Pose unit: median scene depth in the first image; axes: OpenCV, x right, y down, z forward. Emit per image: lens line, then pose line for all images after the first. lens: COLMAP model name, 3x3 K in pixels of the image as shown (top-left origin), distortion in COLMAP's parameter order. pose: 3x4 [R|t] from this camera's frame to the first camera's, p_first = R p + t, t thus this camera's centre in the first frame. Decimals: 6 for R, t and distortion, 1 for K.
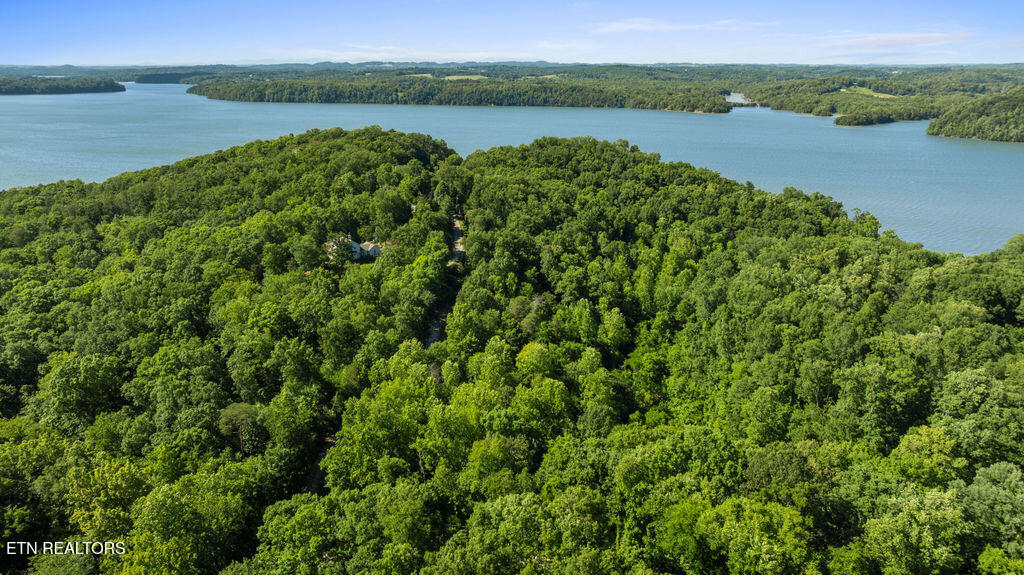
lens RADIAL K [[723.5, 0, 514.1], [0, 723.5, 285.9], [0, 0, 1]] dist [-0.045197, 0.045534]
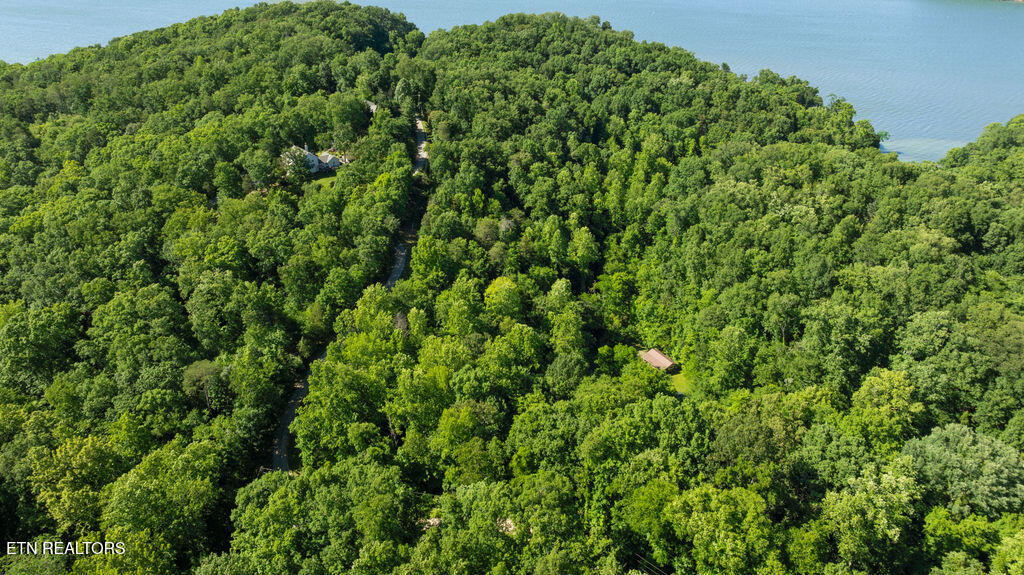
lens RADIAL K [[723.5, 0, 515.8], [0, 723.5, 286.5], [0, 0, 1]] dist [-0.045197, 0.045534]
pose [[0.998875, -0.017934, 0.043893, 0.001955], [0.009020, 0.980677, 0.195424, -0.090676], [-0.046550, -0.194808, 0.979736, 0.032764]]
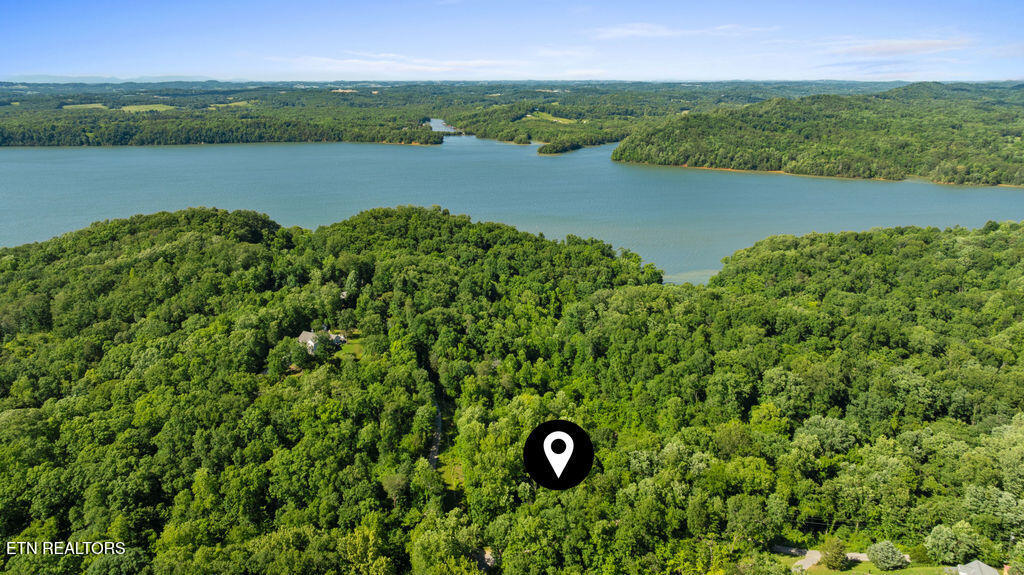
lens RADIAL K [[723.5, 0, 513.9], [0, 723.5, 286.3], [0, 0, 1]] dist [-0.045197, 0.045534]
pose [[0.909258, -0.118003, 0.399156, -0.504868], [0.125514, 0.992064, 0.007370, -0.140030], [-0.396859, 0.043398, 0.916853, -0.319025]]
